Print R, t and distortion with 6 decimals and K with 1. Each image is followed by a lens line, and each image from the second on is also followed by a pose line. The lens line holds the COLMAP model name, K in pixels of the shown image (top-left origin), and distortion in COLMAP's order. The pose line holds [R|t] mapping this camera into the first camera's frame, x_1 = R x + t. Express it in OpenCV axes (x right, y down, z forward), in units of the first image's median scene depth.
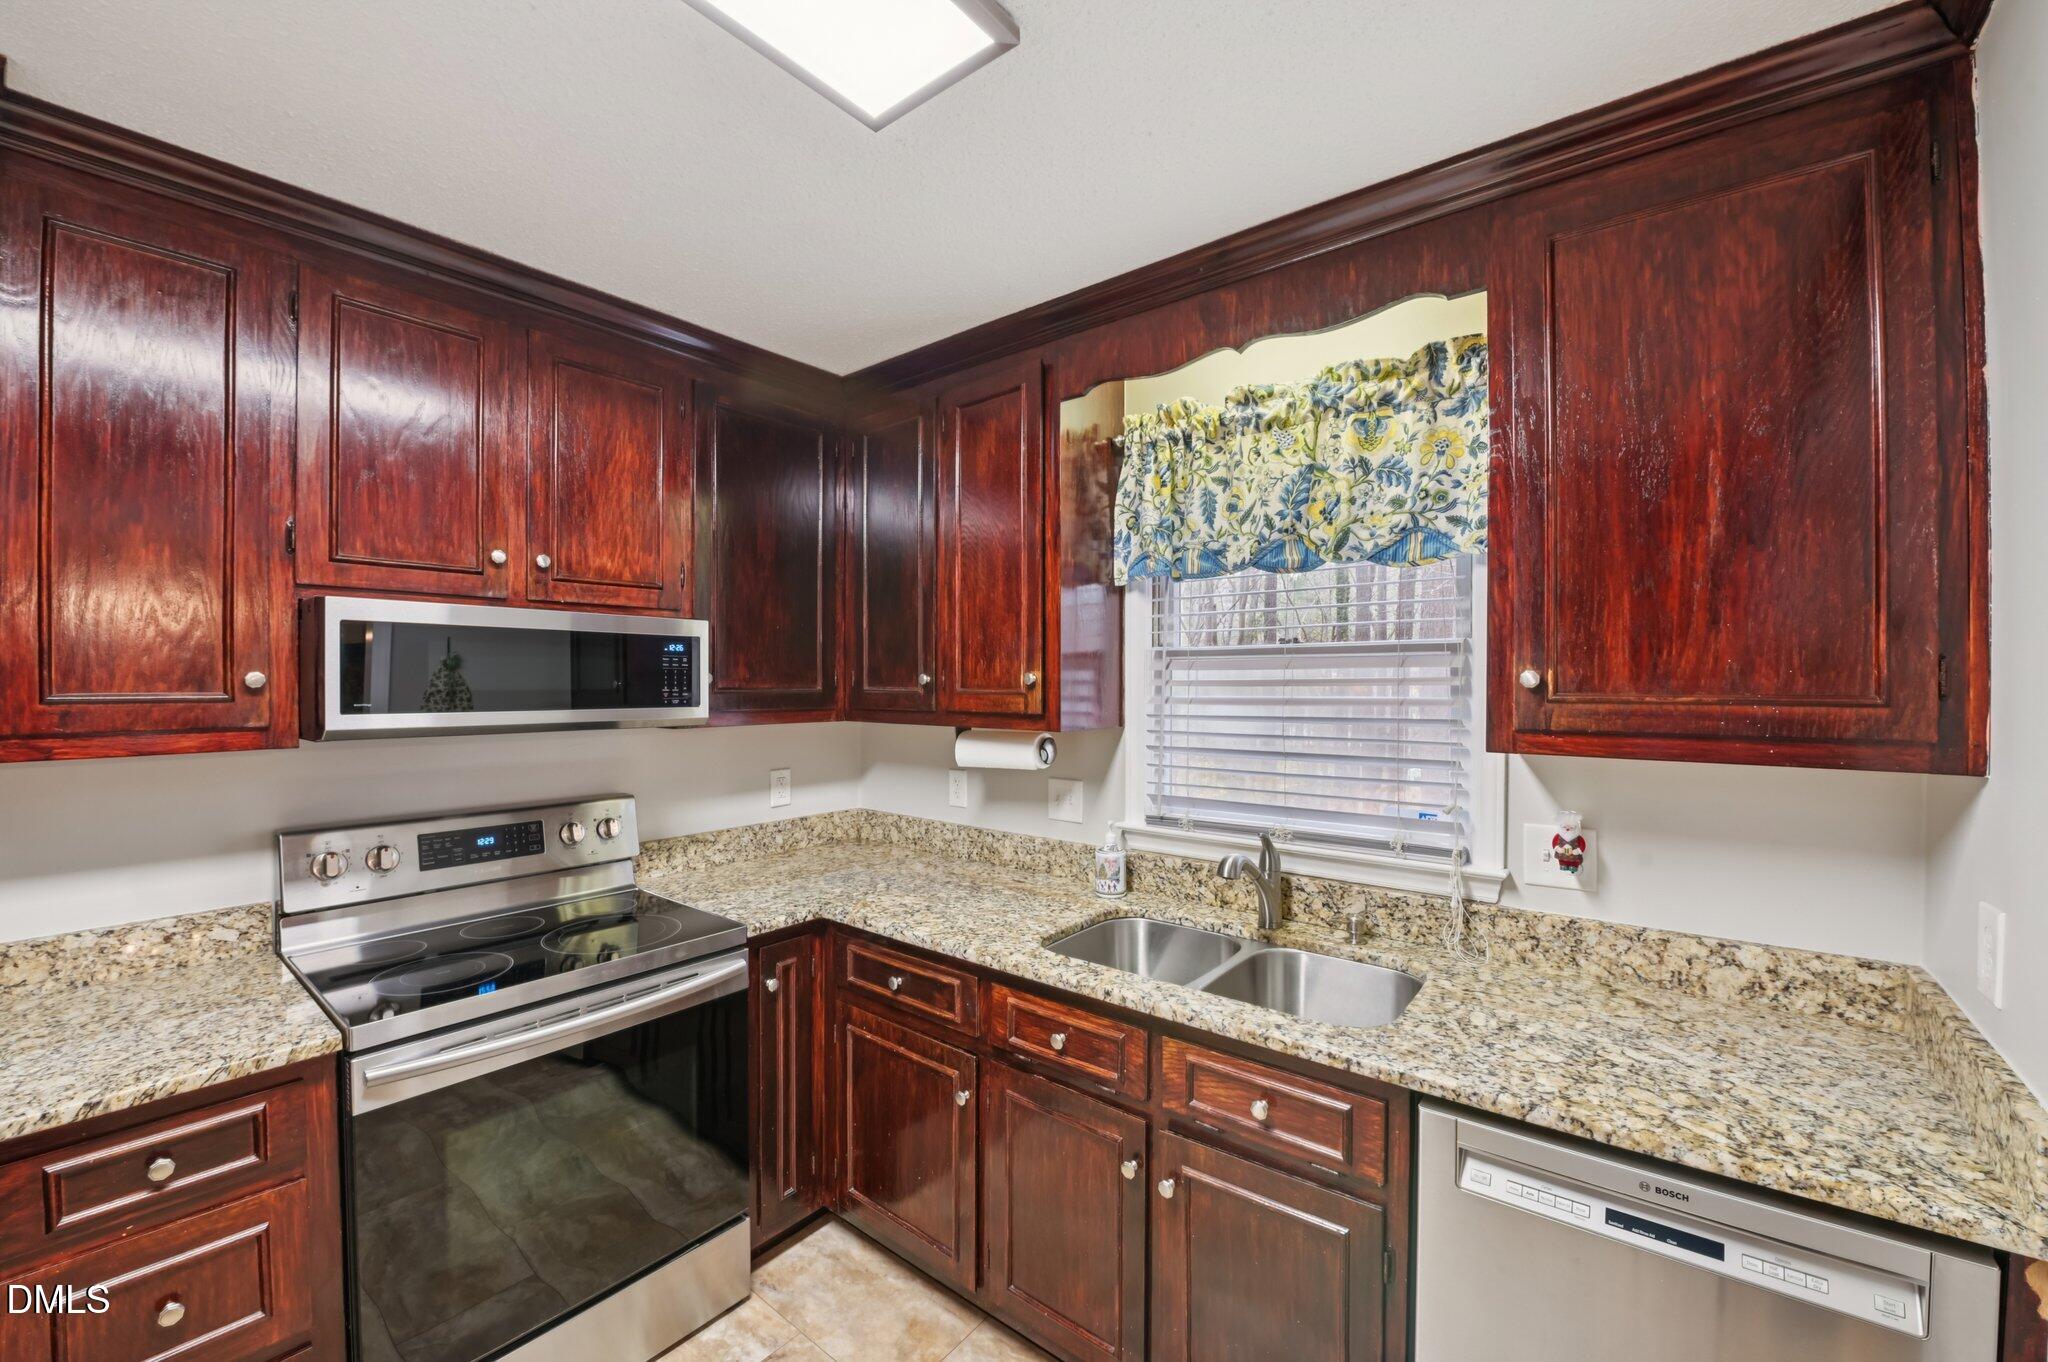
lens RADIAL K [[818.5, 0, 1026.0], [0, 818.5, 681.6], [0, 0, 1]] dist [-0.021578, -0.000322]
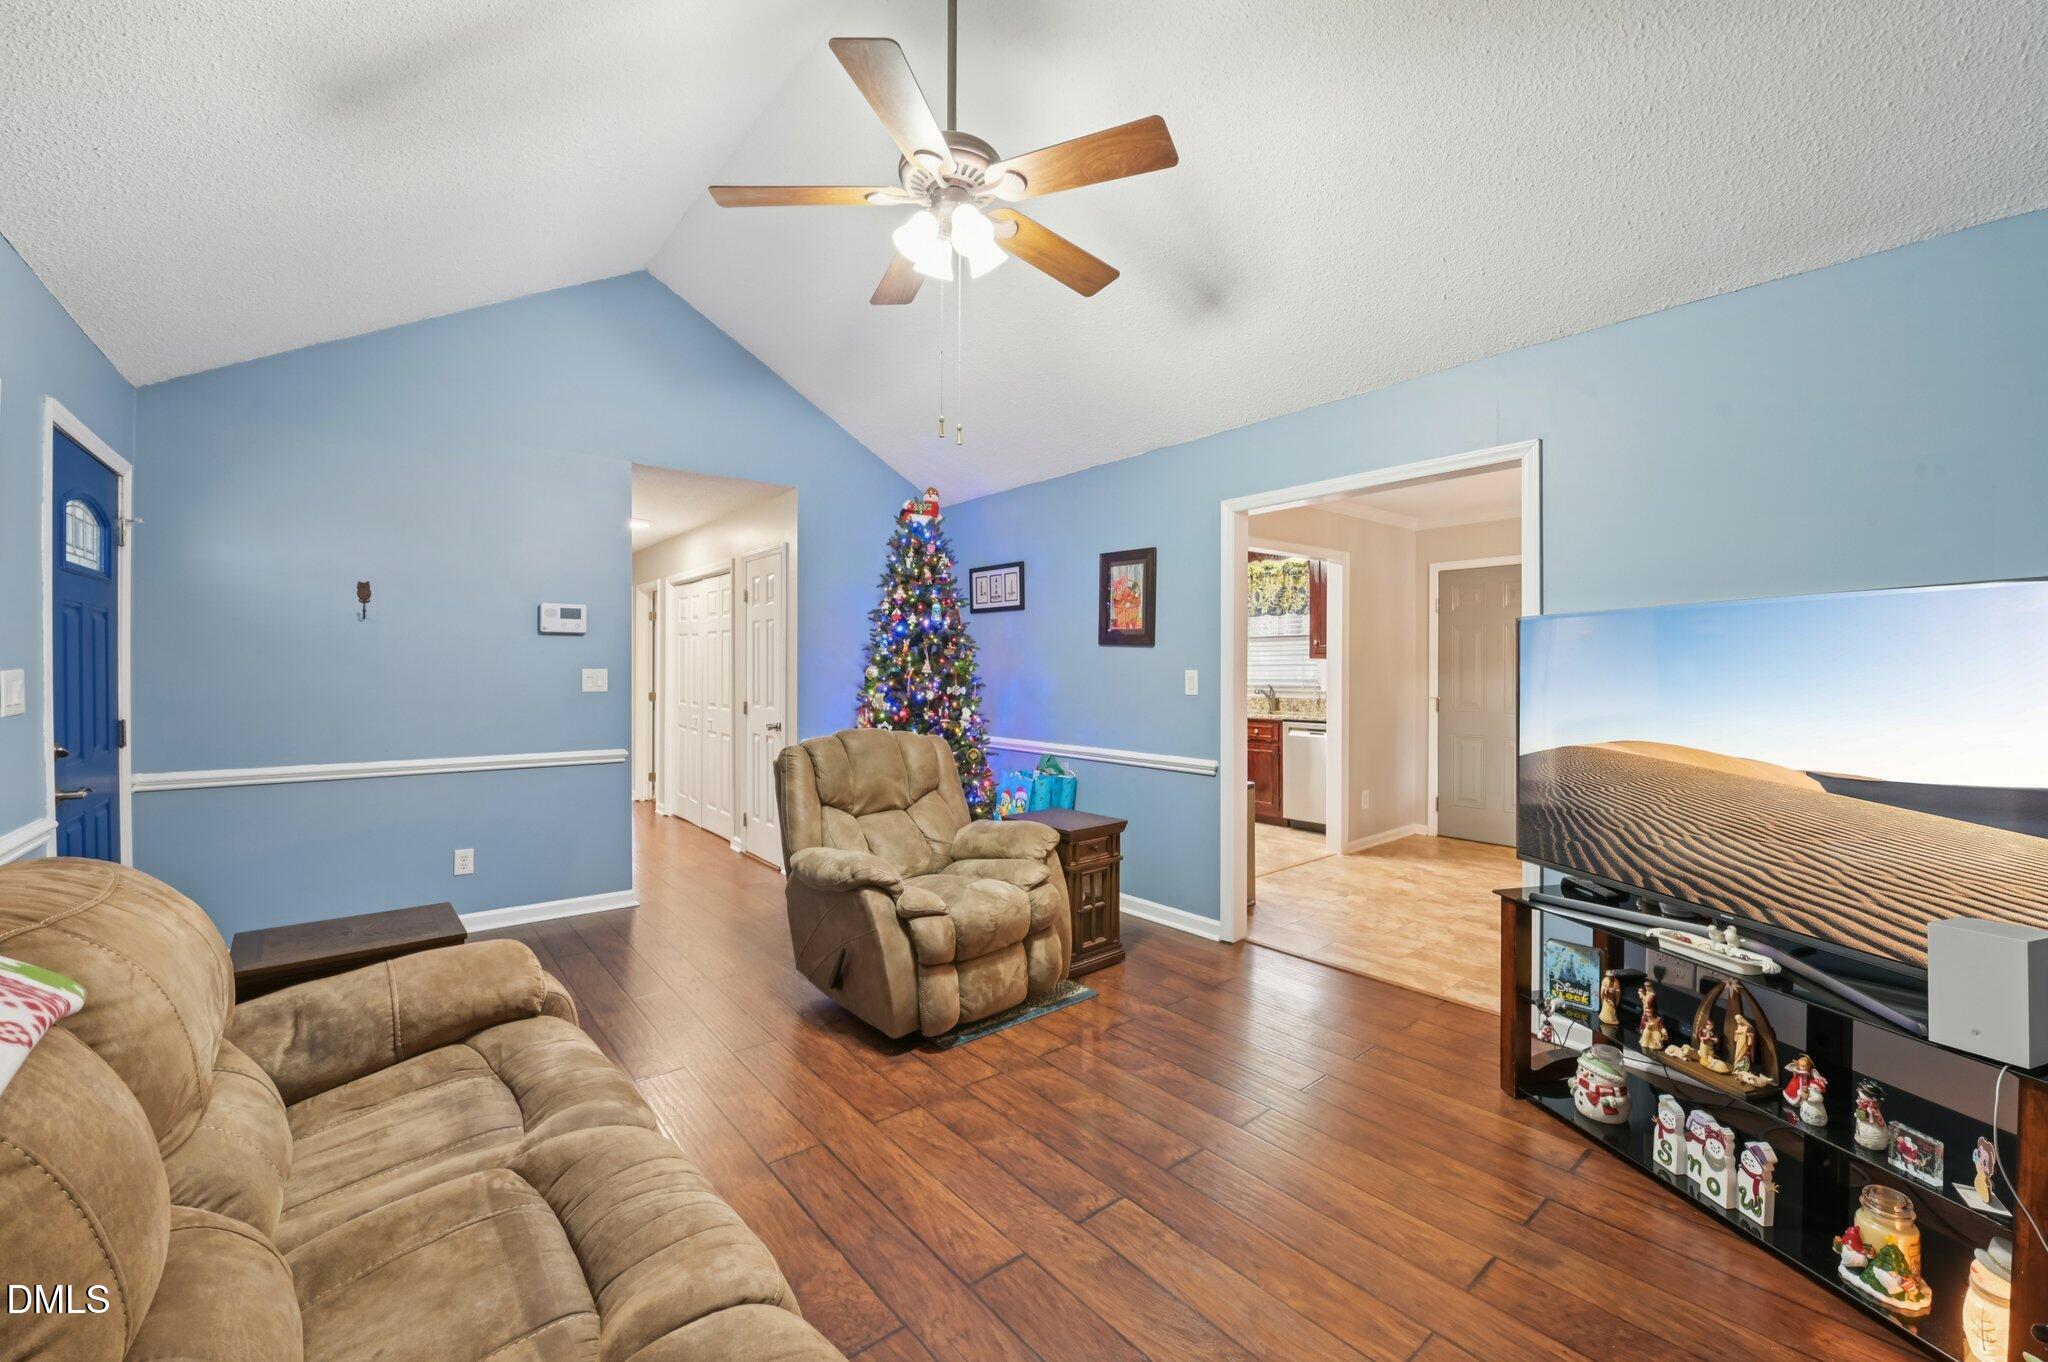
lens RADIAL K [[818.5, 0, 1020.9], [0, 818.5, 672.5], [0, 0, 1]] dist [-0.021578, -0.000322]
pose [[0.979533, 0.000238, -0.201285, -0.075188], [0.000549, 0.999992, 0.003852, 0.111435], [0.201284, -0.003884, 0.979525, -2.913806]]
